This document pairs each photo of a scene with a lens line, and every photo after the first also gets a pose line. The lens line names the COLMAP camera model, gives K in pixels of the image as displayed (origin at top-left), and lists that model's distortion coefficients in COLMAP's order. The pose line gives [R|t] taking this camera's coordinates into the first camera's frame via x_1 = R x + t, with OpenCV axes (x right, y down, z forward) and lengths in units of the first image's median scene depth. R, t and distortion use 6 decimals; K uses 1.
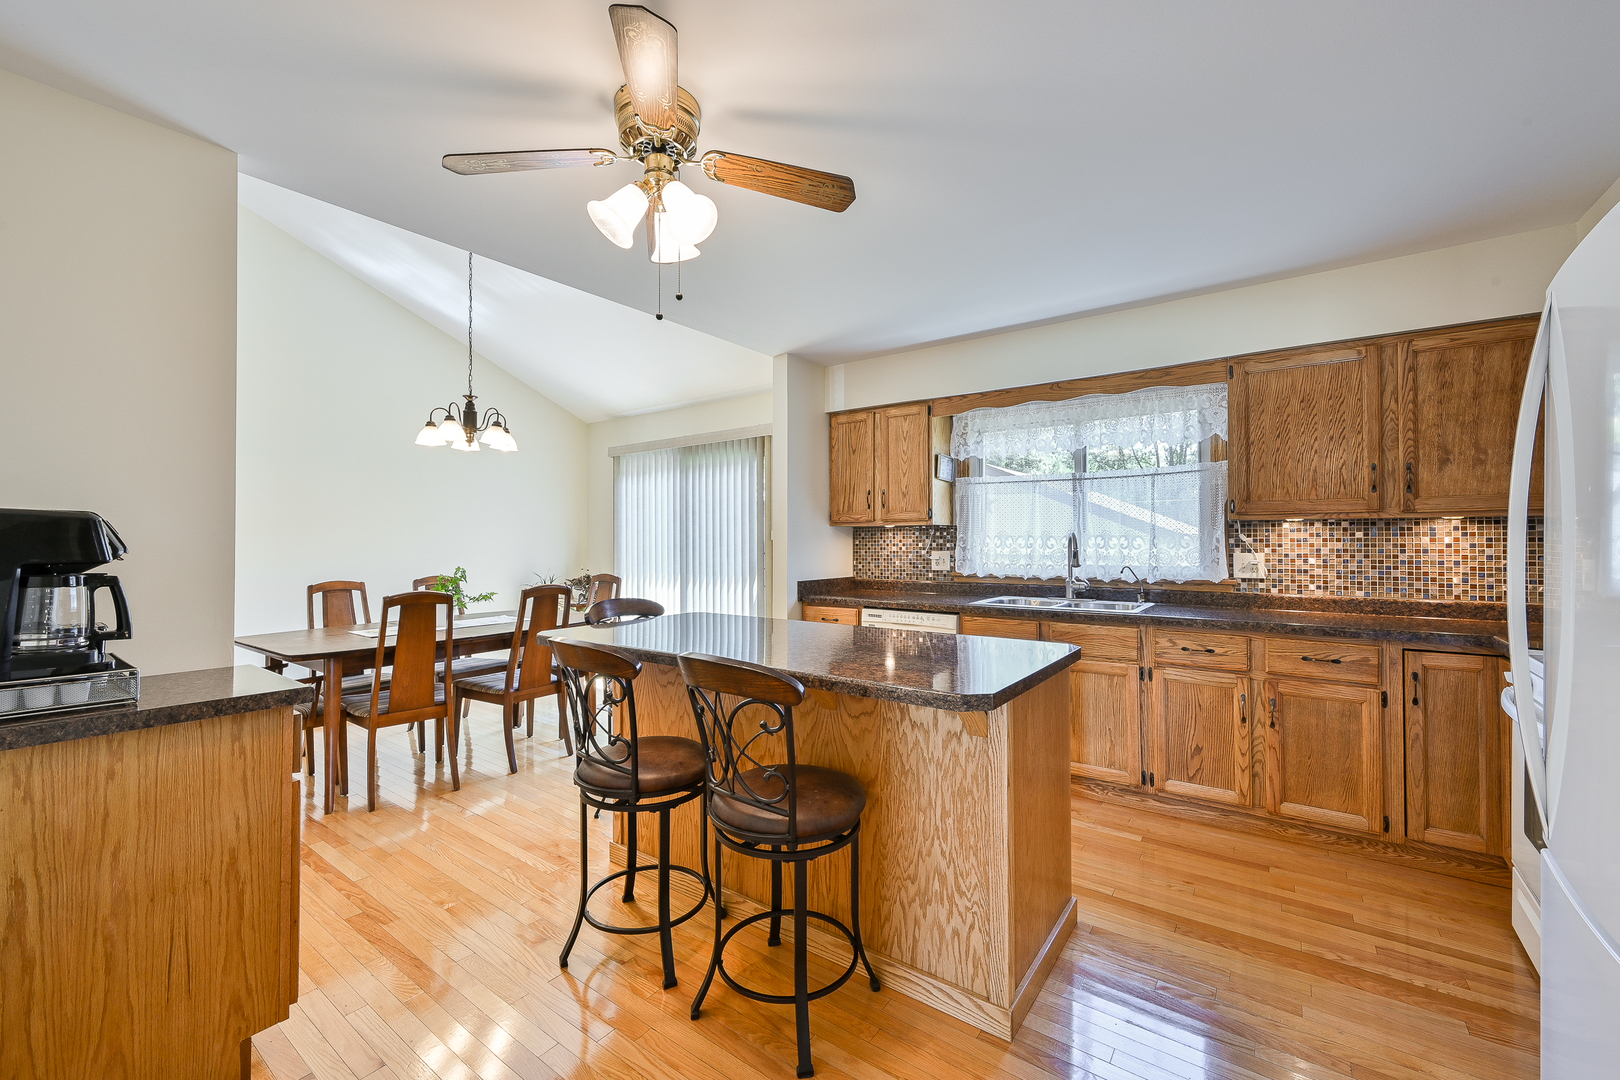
lens RADIAL K [[636.0, 0, 809.5], [0, 636.0, 534.4], [0, 0, 1]] dist [0.006941, 0.000954]
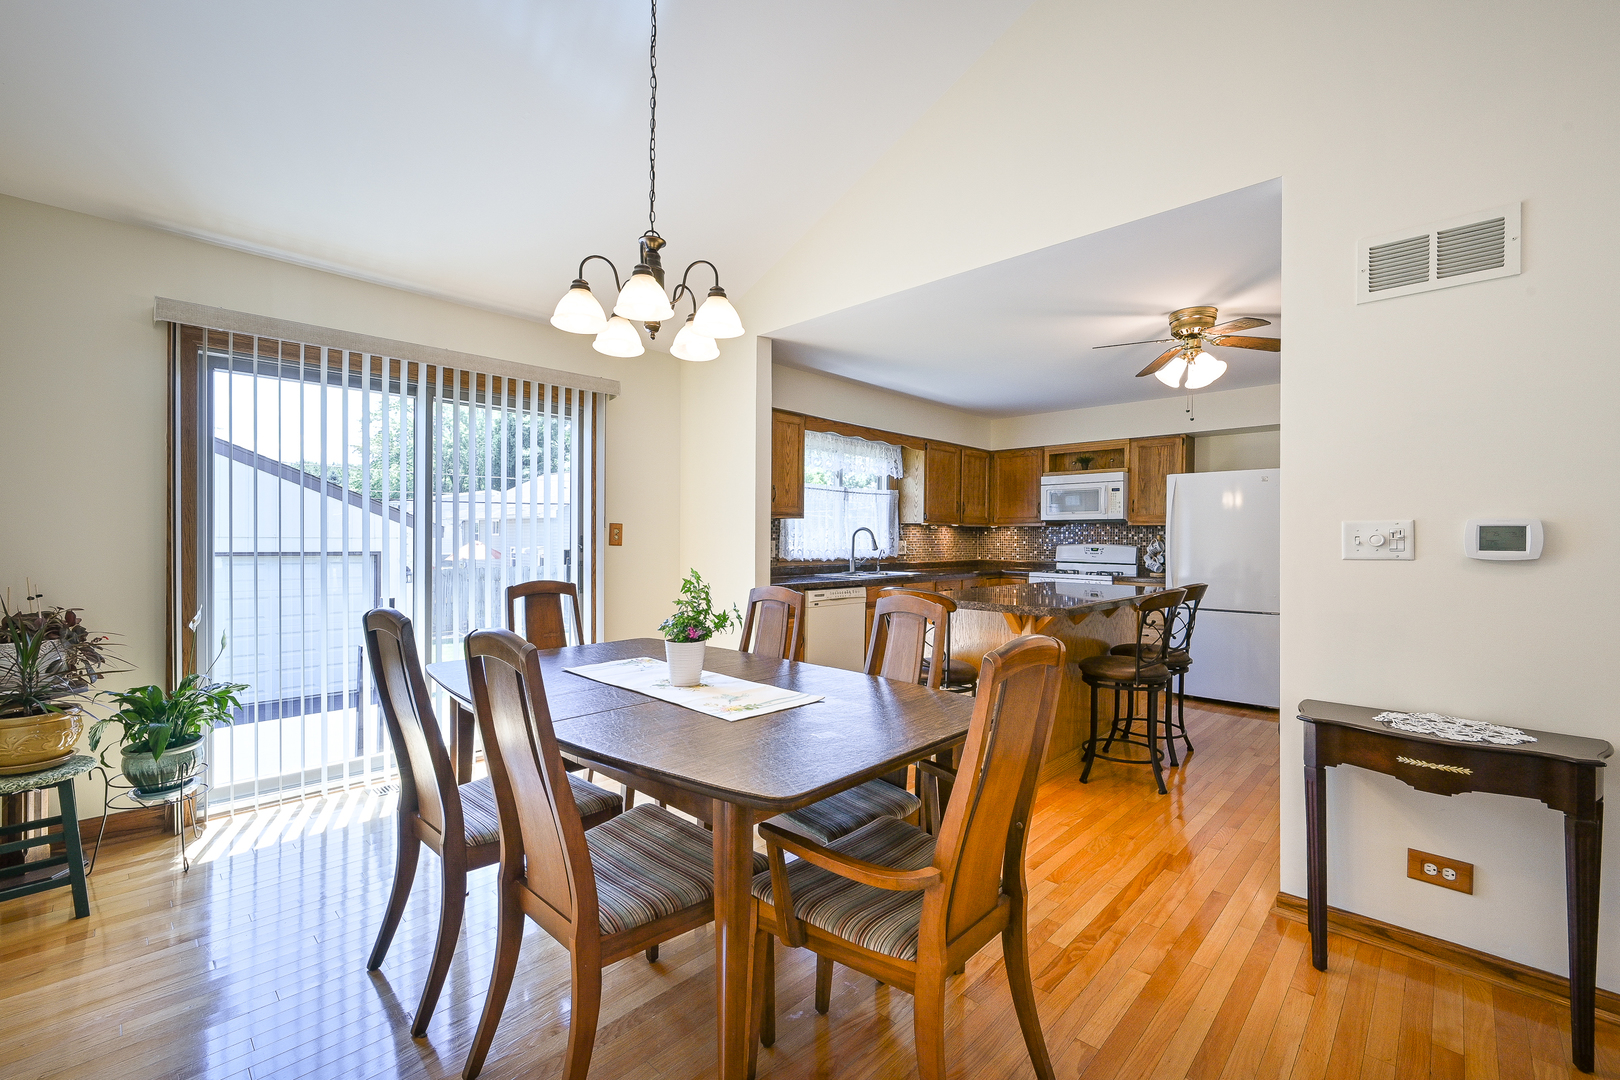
lens RADIAL K [[664.7, 0, 822.0], [0, 664.7, 541.7], [0, 0, 1]] dist [0.002301, 0.000044]
pose [[0.157961, -0.001680, 0.987444, -1.090713], [-0.015851, 0.999865, 0.004237, 0.023365], [-0.987318, -0.016321, 0.157913, 0.790427]]
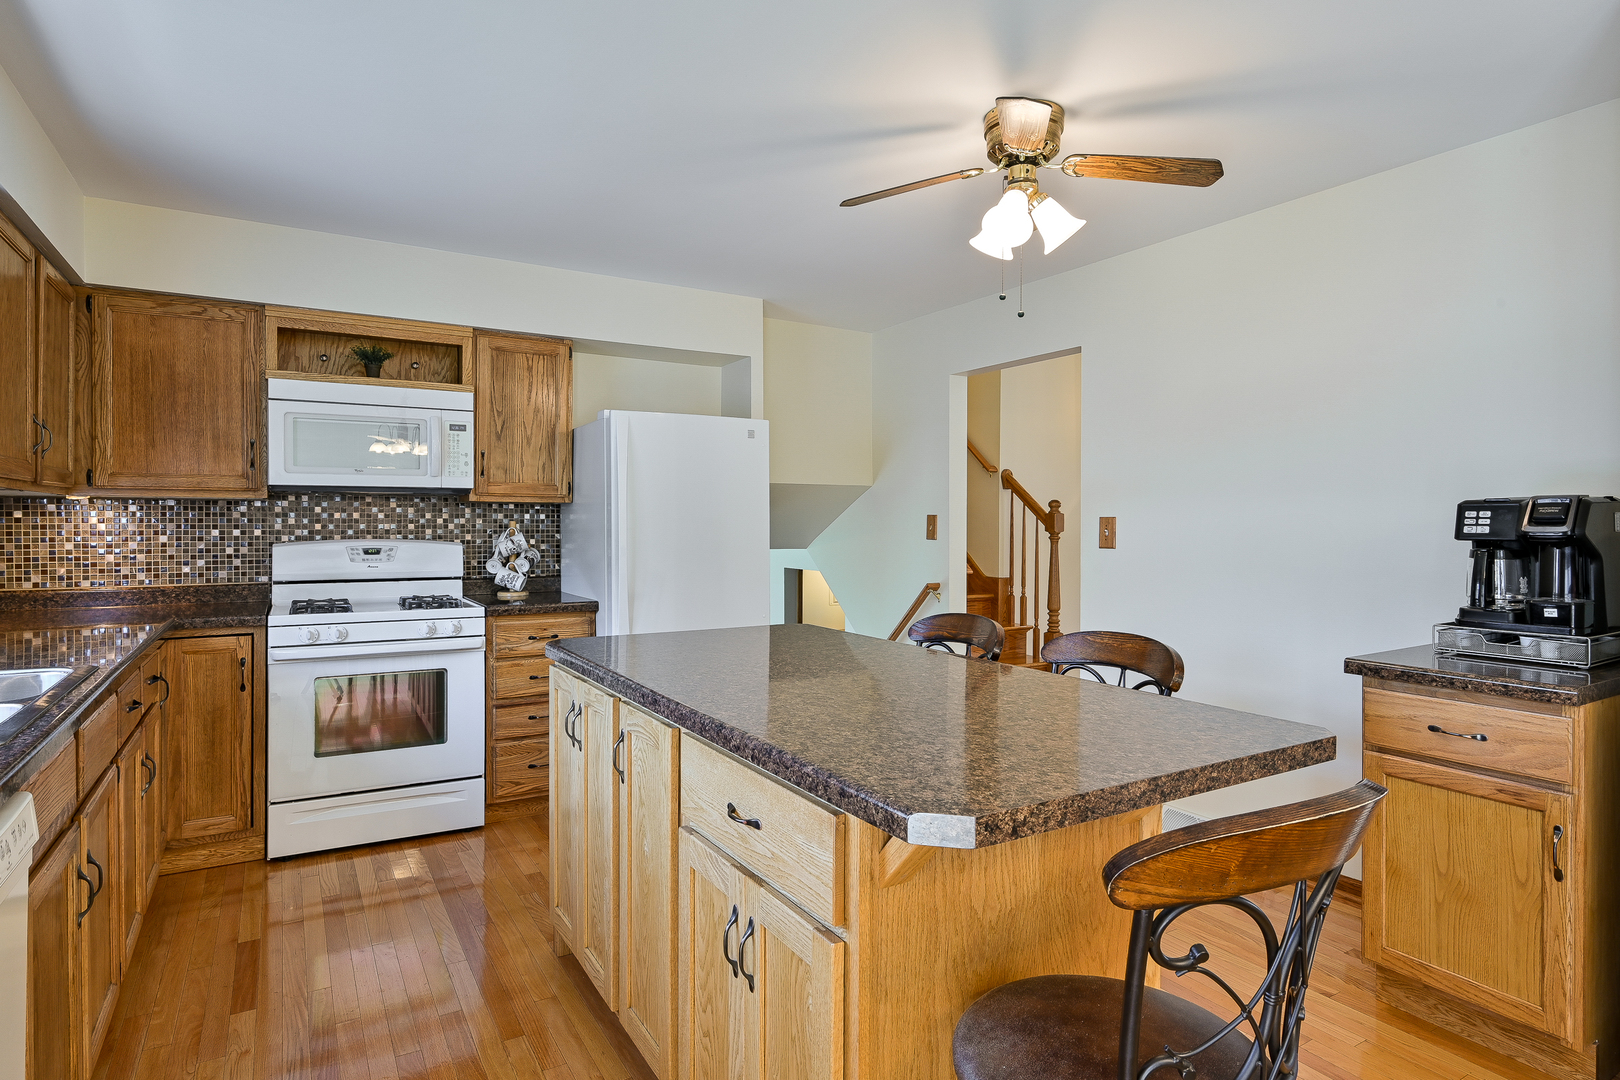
lens RADIAL K [[901.6, 0, 806.9], [0, 901.6, 535.2], [0, 0, 1]] dist [0.002232, 0.000428]
pose [[-0.904672, -0.004087, 0.426089, -0.236842], [-0.002845, 0.999990, 0.003551, 0.015197], [-0.426099, 0.002000, -0.904674, 1.120837]]
